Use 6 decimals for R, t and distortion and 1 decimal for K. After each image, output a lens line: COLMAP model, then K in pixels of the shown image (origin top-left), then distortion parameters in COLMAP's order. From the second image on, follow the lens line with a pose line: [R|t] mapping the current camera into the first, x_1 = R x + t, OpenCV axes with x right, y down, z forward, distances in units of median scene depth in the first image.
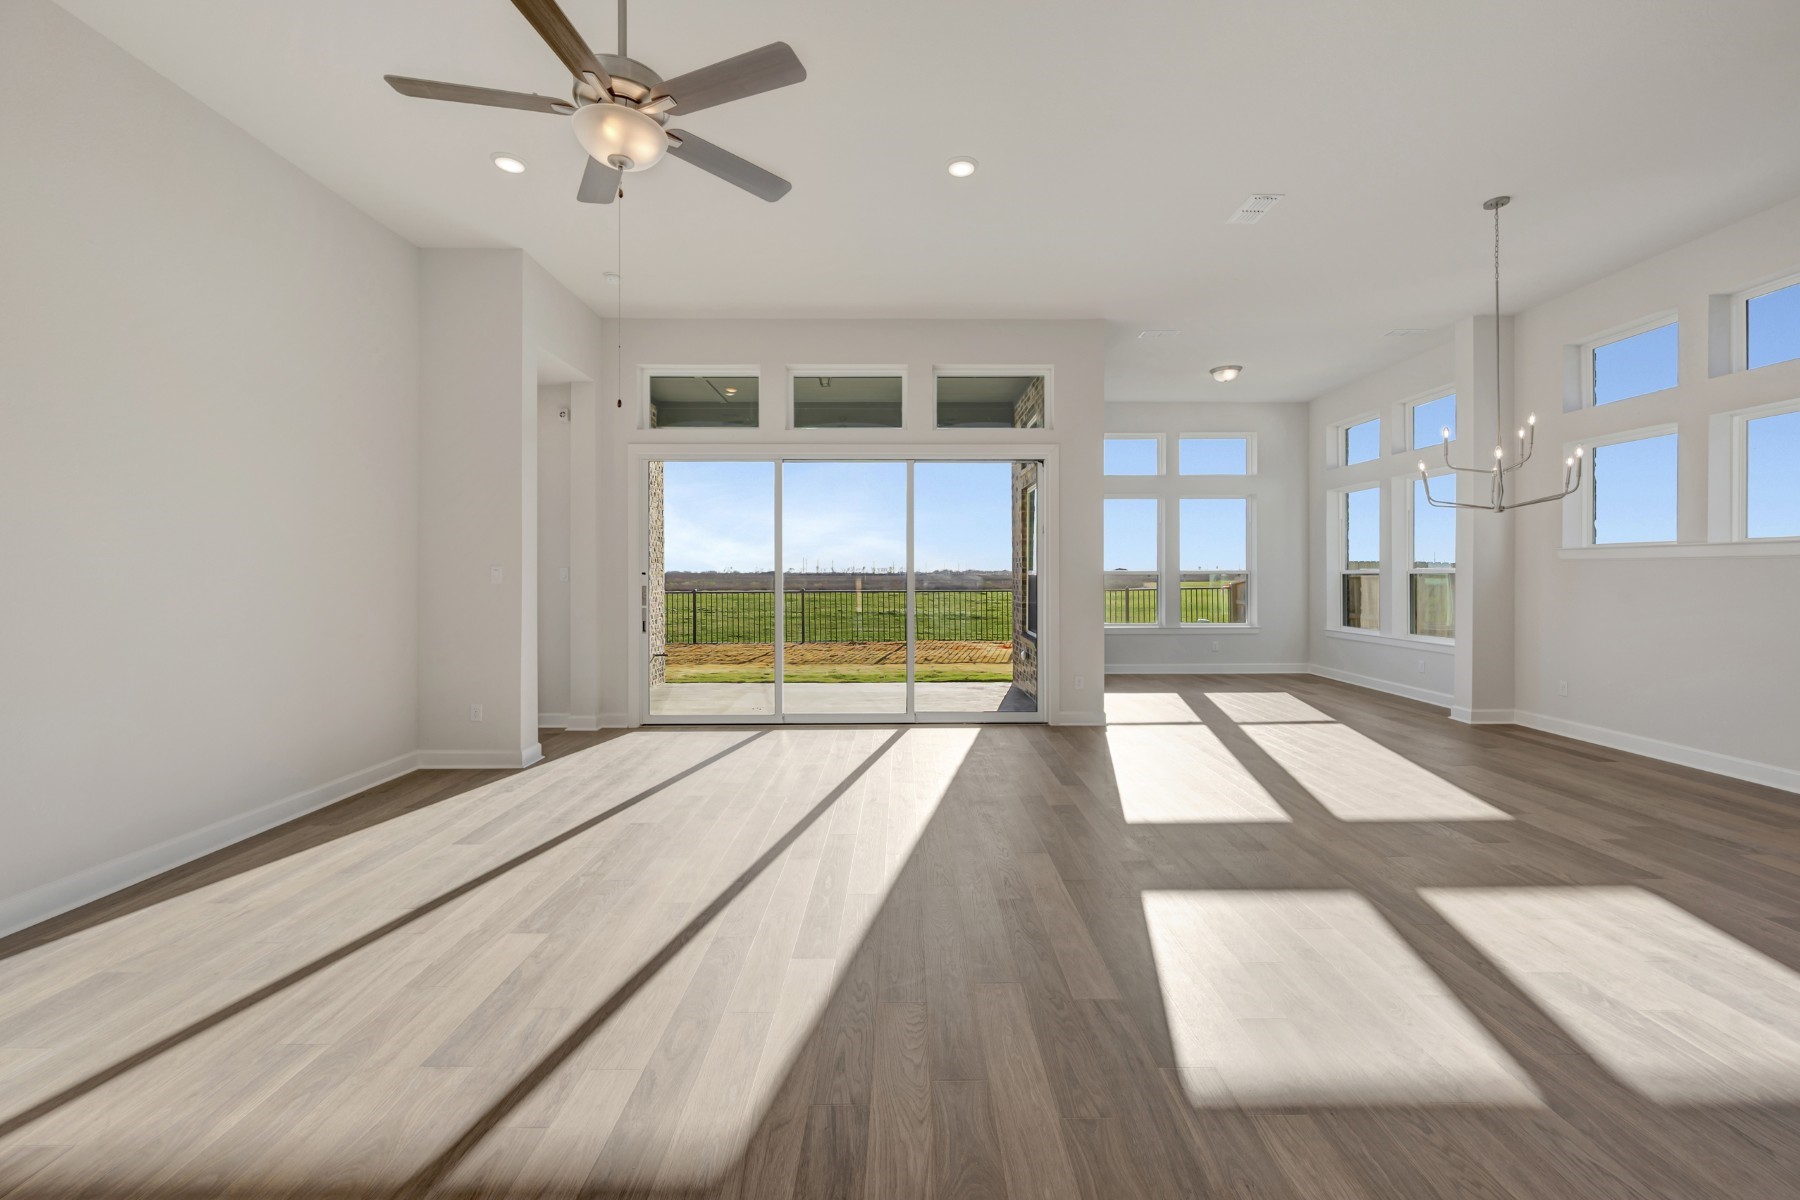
lens RADIAL K [[711.7, 0, 907.0], [0, 711.7, 586.4], [0, 0, 1]] dist [0.004394, -0.000833]
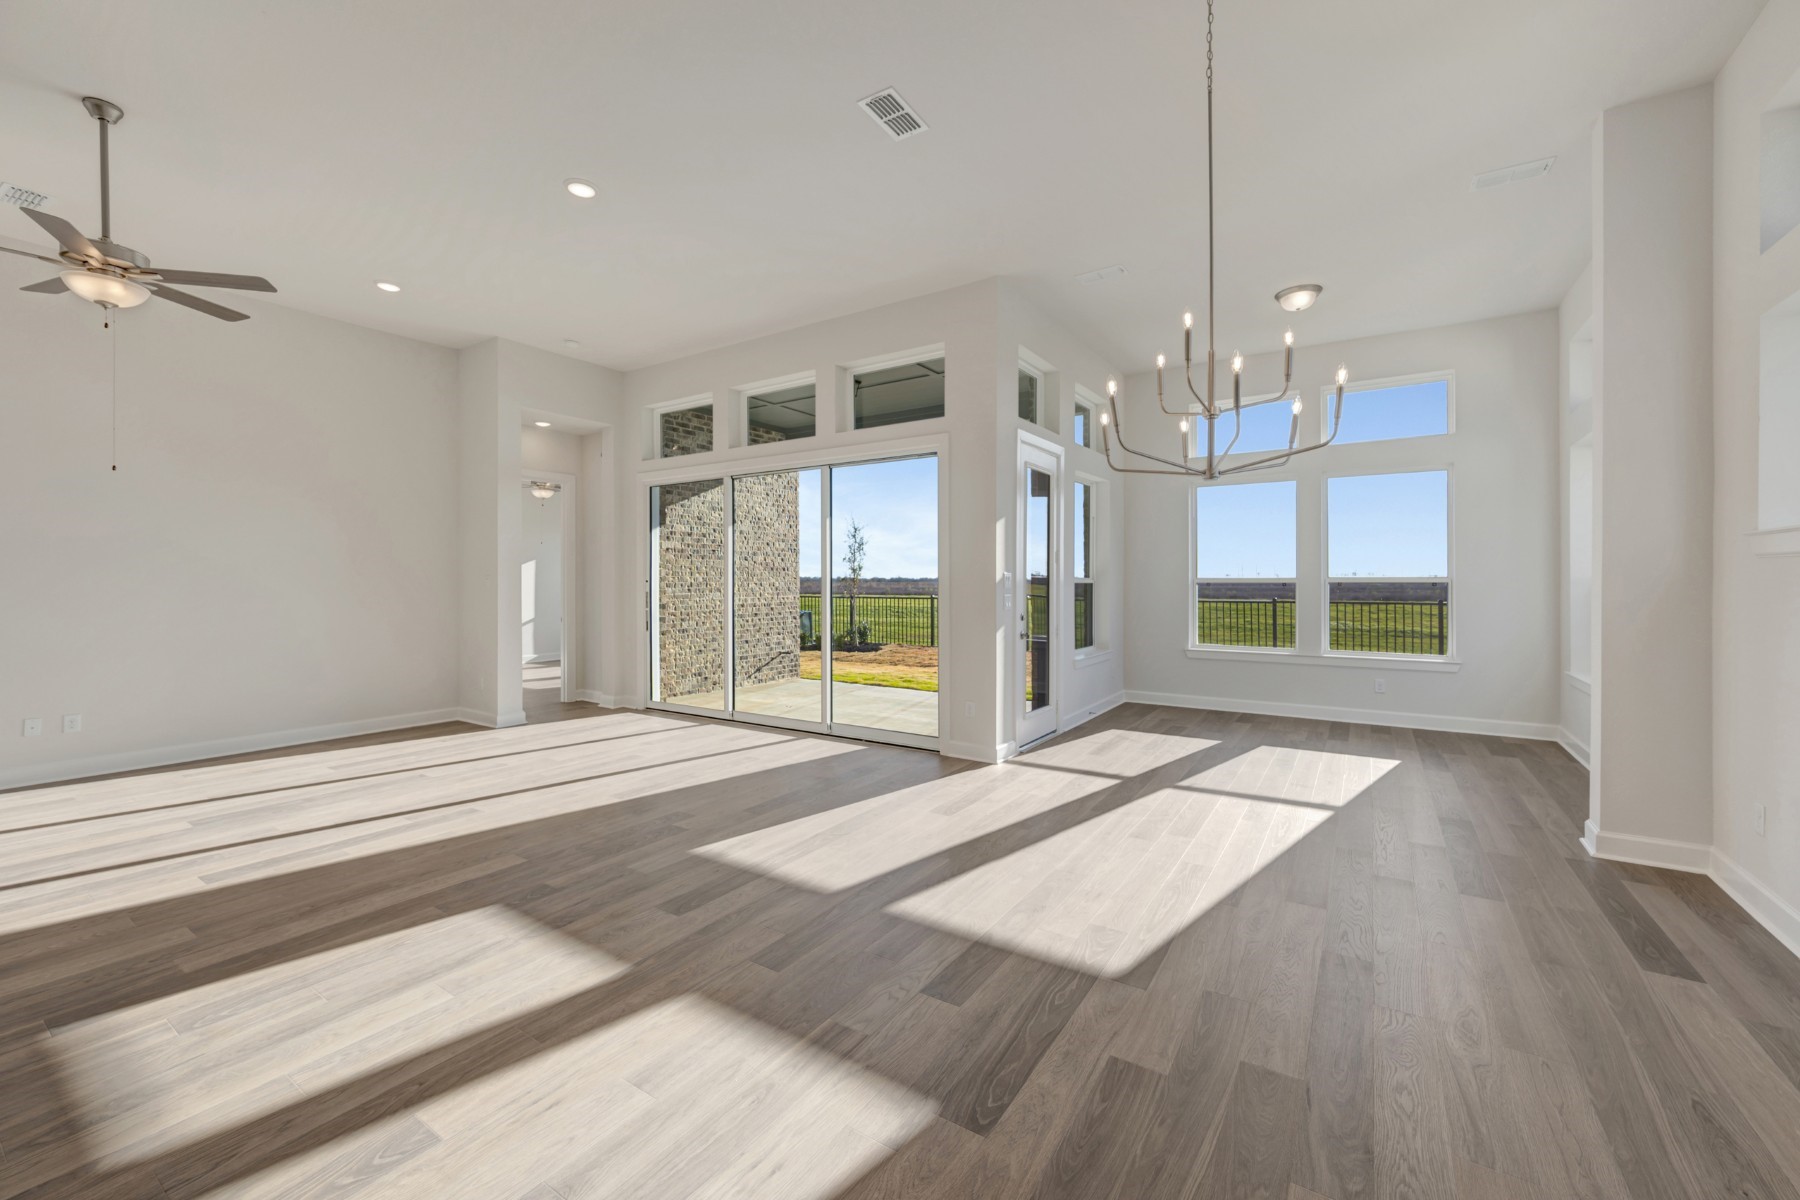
lens RADIAL K [[711.7, 0, 910.5], [0, 711.7, 587.5], [0, 0, 1]] dist [0.004394, -0.000833]
pose [[0.832555, 0.006205, -0.553908, 0.638635], [-0.010397, 0.999936, -0.004426, -0.006092], [0.553845, 0.009444, 0.832566, 0.244793]]
